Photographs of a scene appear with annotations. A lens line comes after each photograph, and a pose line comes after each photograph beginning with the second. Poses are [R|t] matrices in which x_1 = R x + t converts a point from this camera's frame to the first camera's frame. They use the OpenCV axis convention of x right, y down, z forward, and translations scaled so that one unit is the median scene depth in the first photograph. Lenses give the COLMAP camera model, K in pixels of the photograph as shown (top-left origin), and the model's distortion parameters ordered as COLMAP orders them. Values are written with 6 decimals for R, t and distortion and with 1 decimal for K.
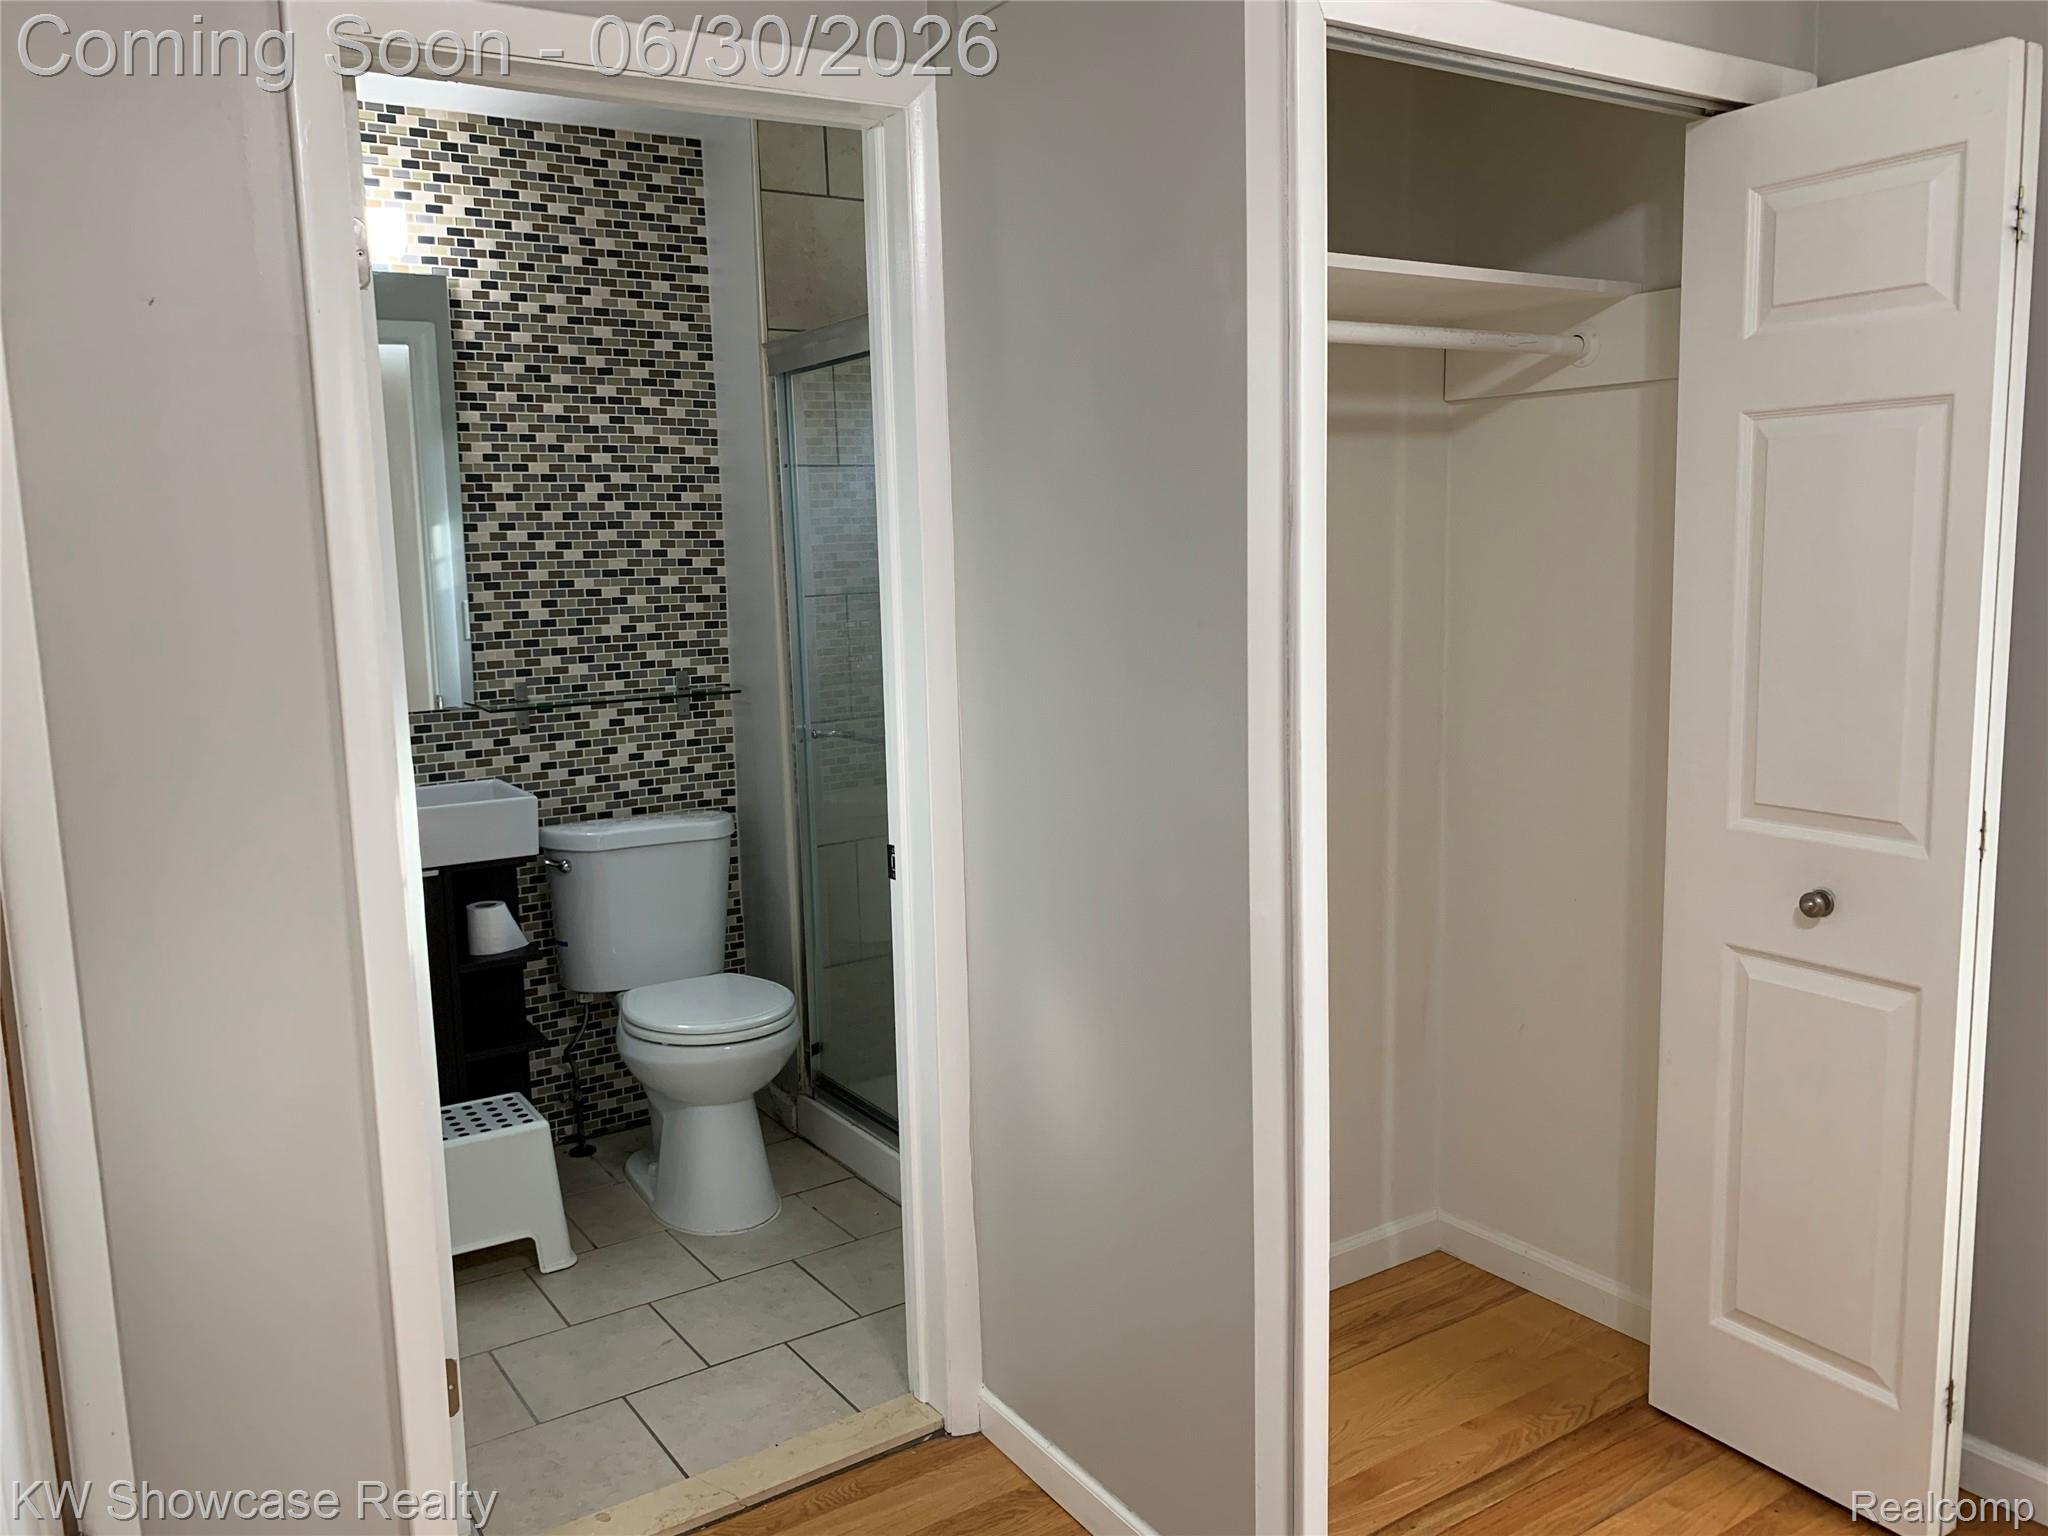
lens RADIAL K [[1576.4, 0, 1042.7], [0, 1576.4, 771.3], [0, 0, 1]] dist [0.013372, -0.030479]
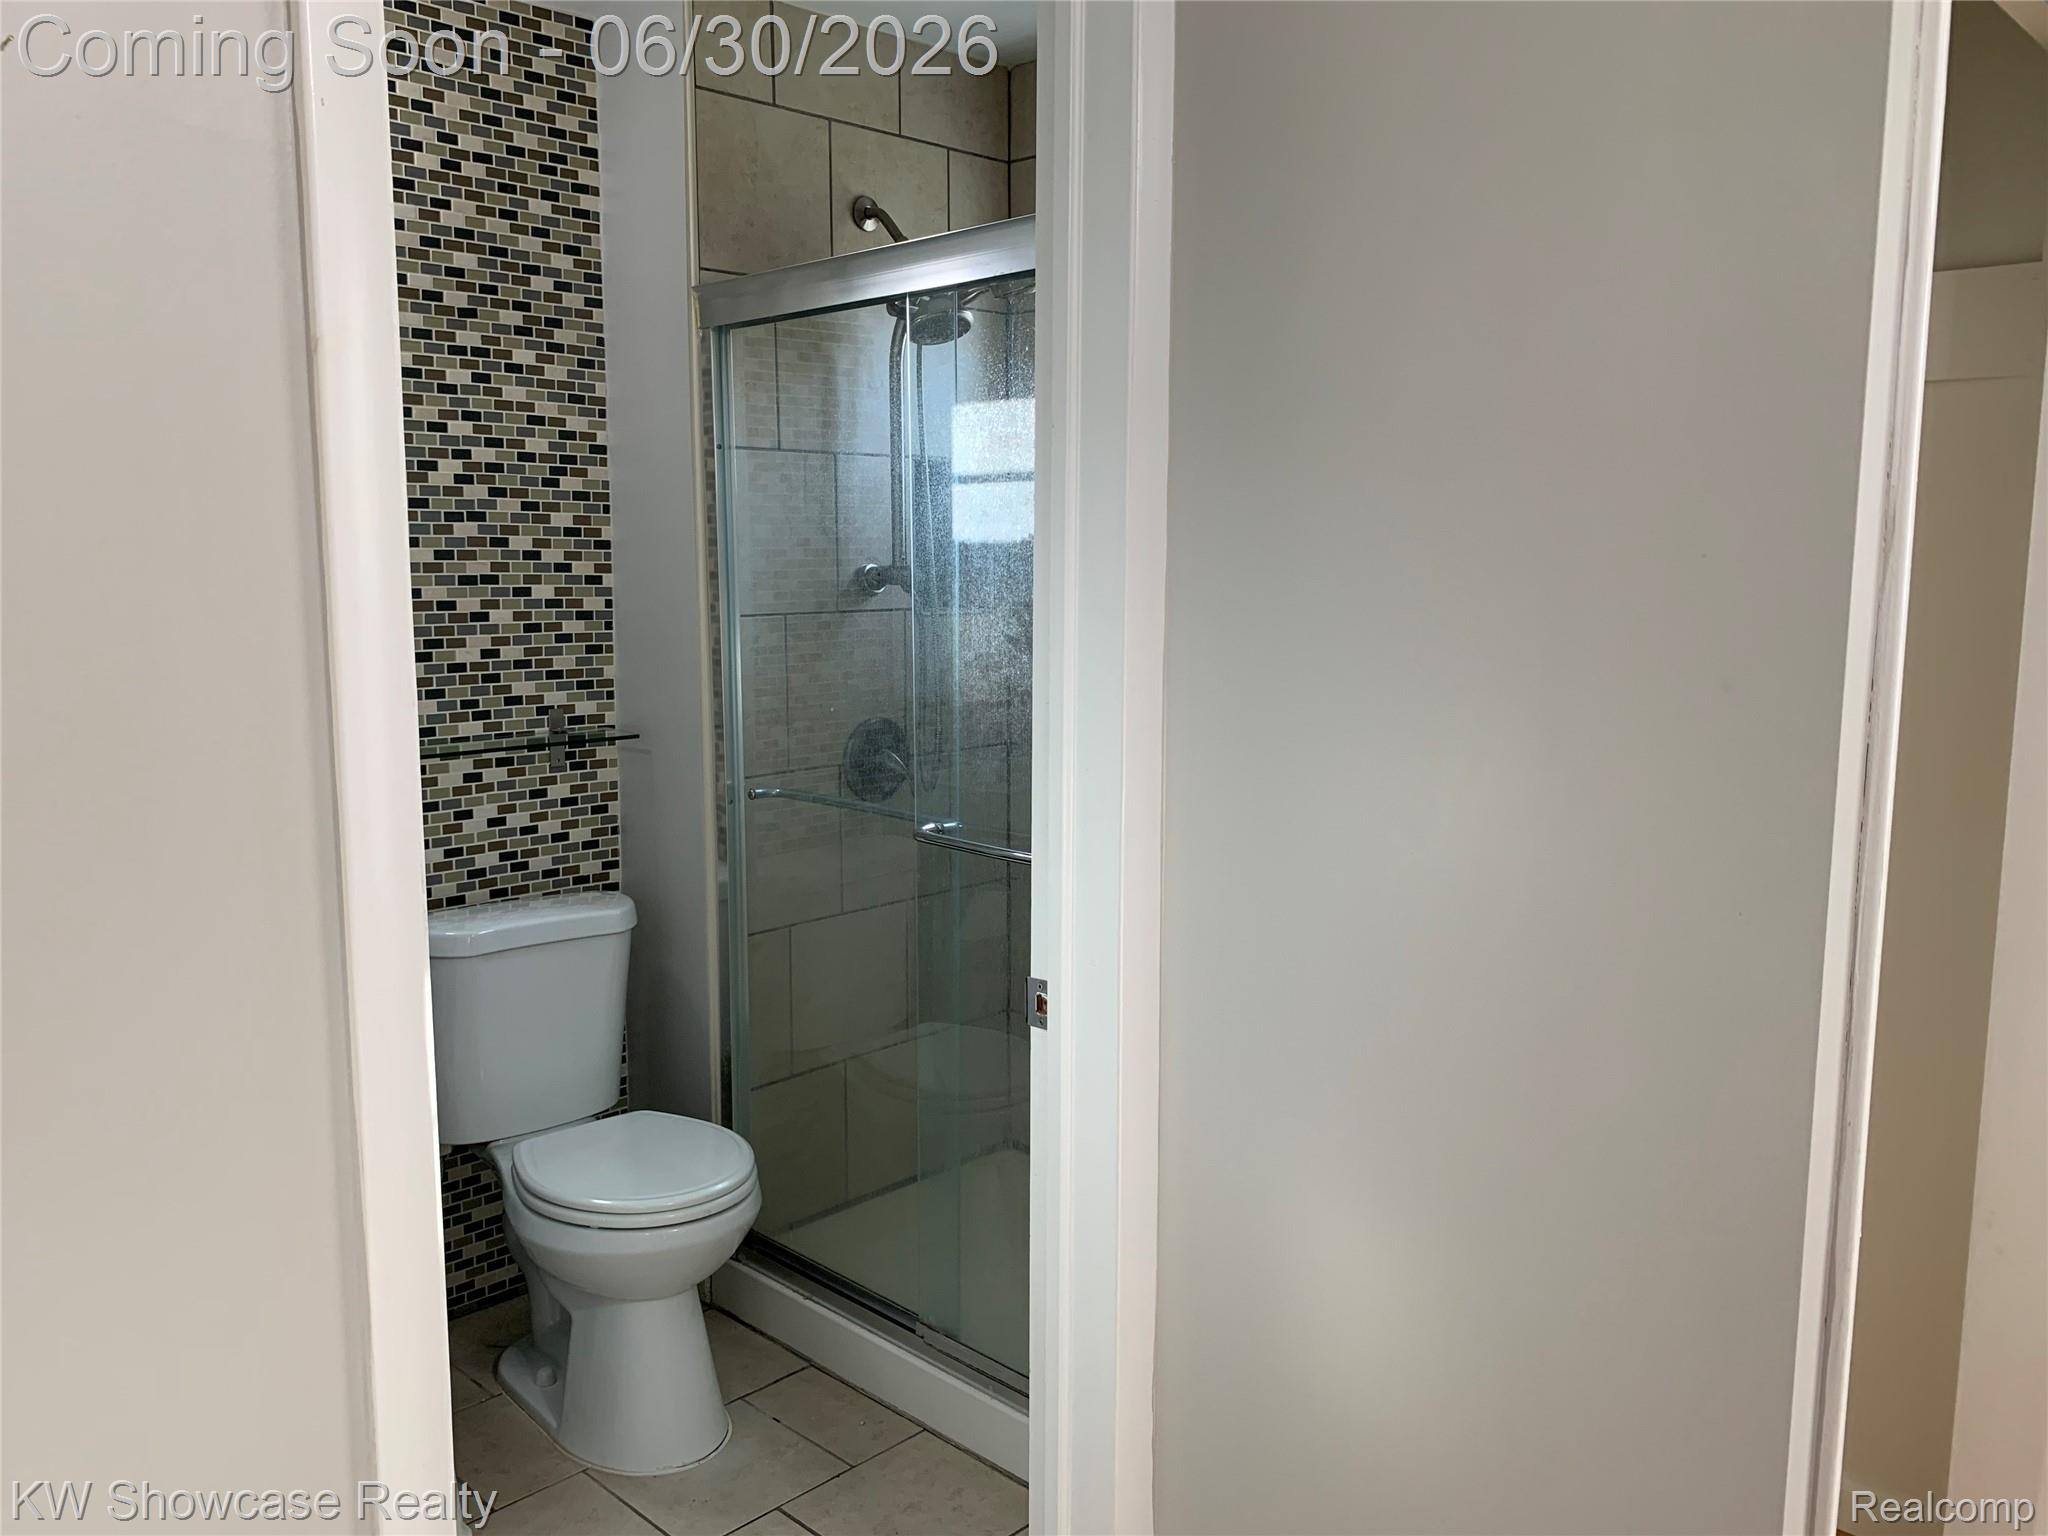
lens RADIAL K [[1576.4, 0, 1010.1], [0, 1576.4, 757.2], [0, 0, 1]] dist [0.013372, -0.030479]
pose [[0.977227, -0.001855, 0.212190, -0.180837], [0.005525, 0.999845, -0.016704, -0.026904], [-0.212126, 0.017496, 0.977086, 0.209294]]
